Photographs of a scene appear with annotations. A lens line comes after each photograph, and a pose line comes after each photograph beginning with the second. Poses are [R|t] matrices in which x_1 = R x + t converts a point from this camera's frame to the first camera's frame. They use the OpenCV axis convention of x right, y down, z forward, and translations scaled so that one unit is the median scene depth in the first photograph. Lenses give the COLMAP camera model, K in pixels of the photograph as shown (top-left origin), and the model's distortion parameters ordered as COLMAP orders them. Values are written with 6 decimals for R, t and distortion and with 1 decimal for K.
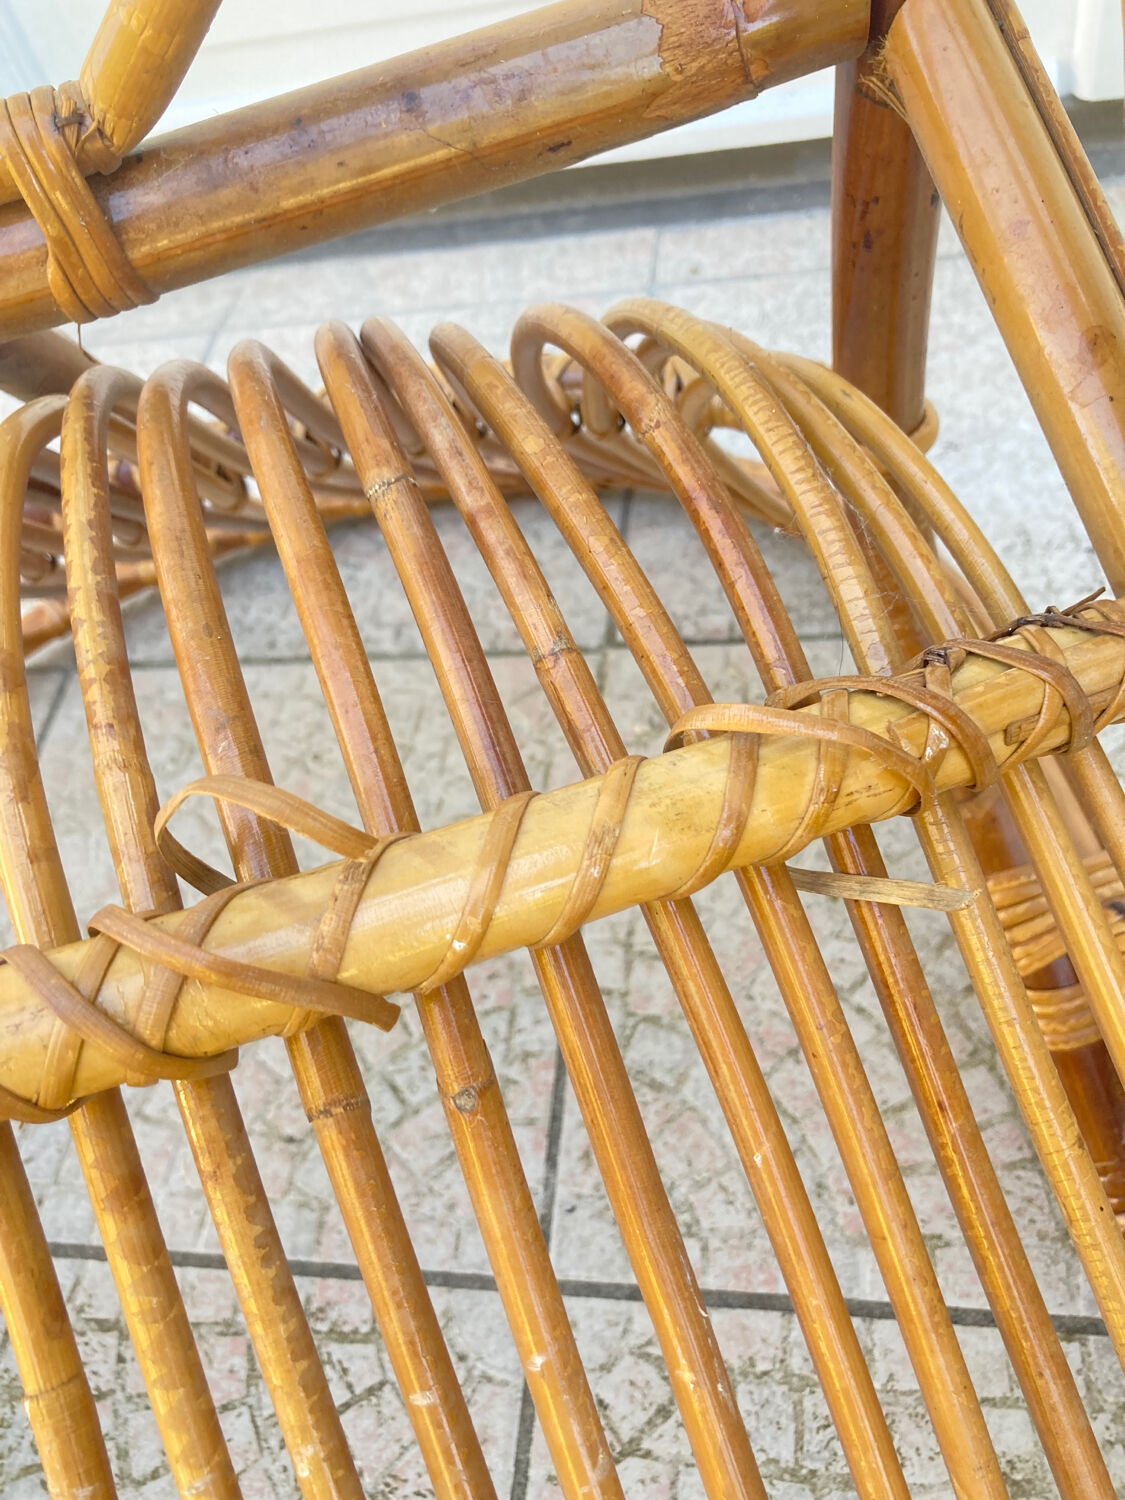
lens RADIAL K [[1253.6, 0, 567.1], [0, 1253.6, 735.8], [0, 0, 1]] dist [-0.011944, 0.047601]
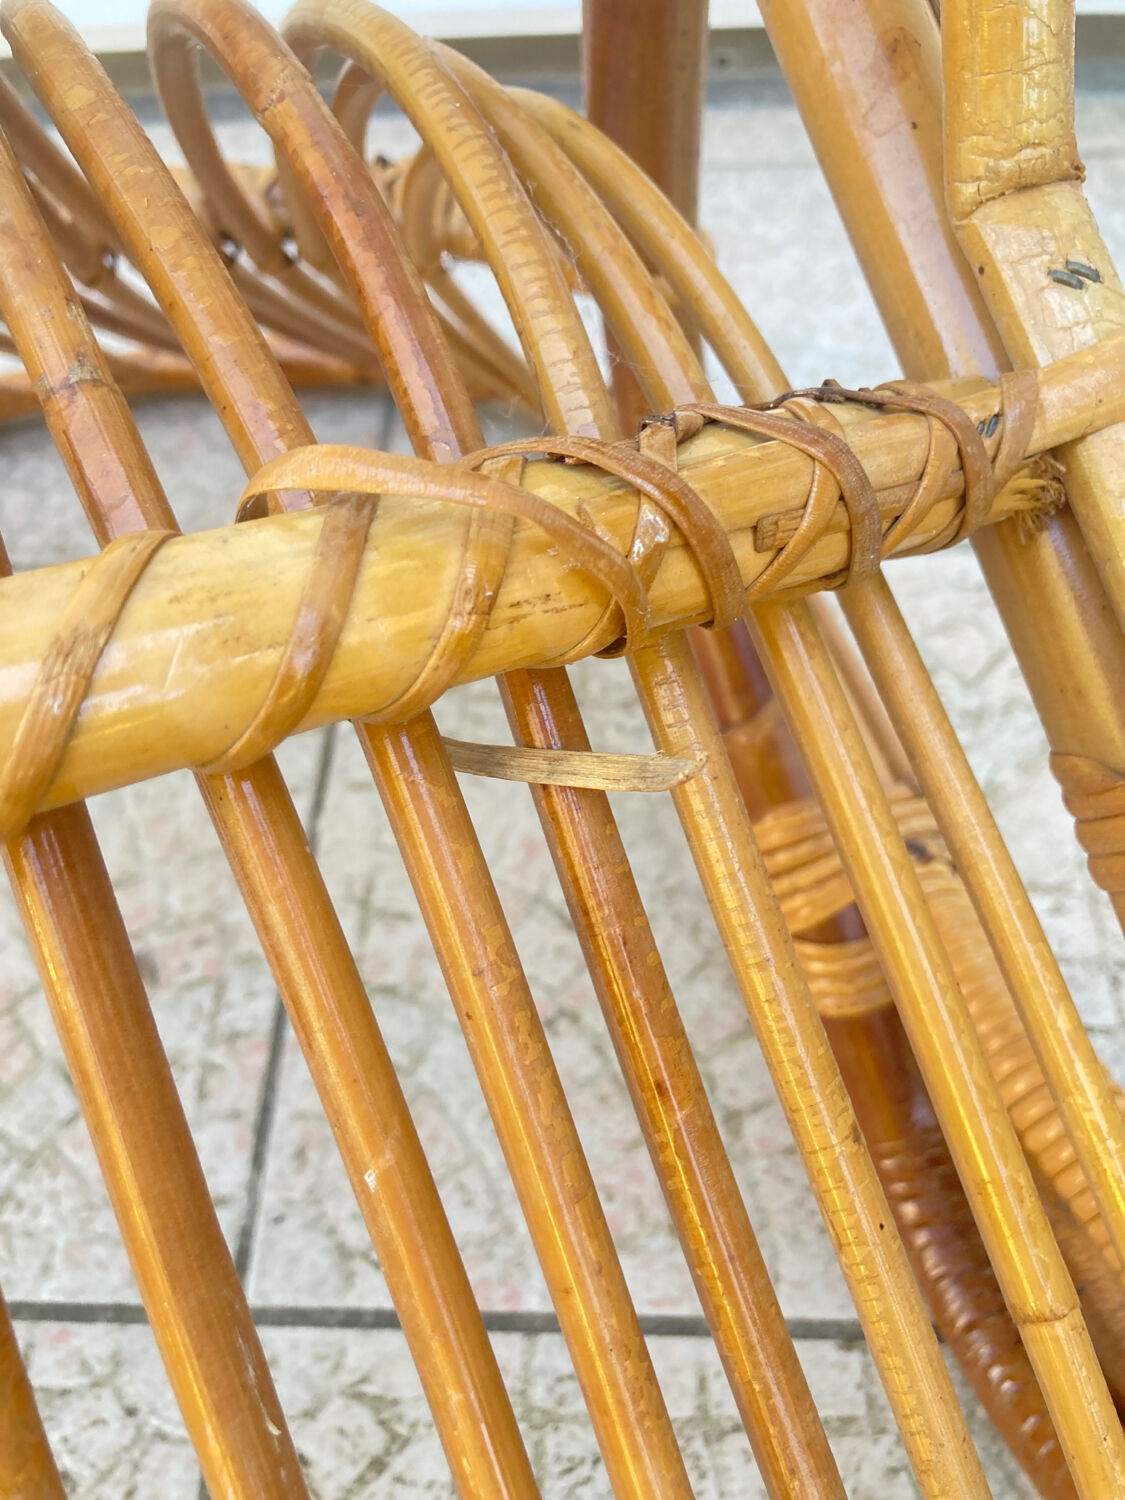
lens RADIAL K [[1491.4, 0, 506.0], [0, 1491.4, 635.5], [0, 0, 1]] dist [0.057989, -0.078486]
pose [[0.988895, 0.018934, 0.147407, 0.089045], [-0.017978, 0.999808, -0.007819, 0.056114], [-0.147527, 0.005082, 0.989045, 0.200115]]
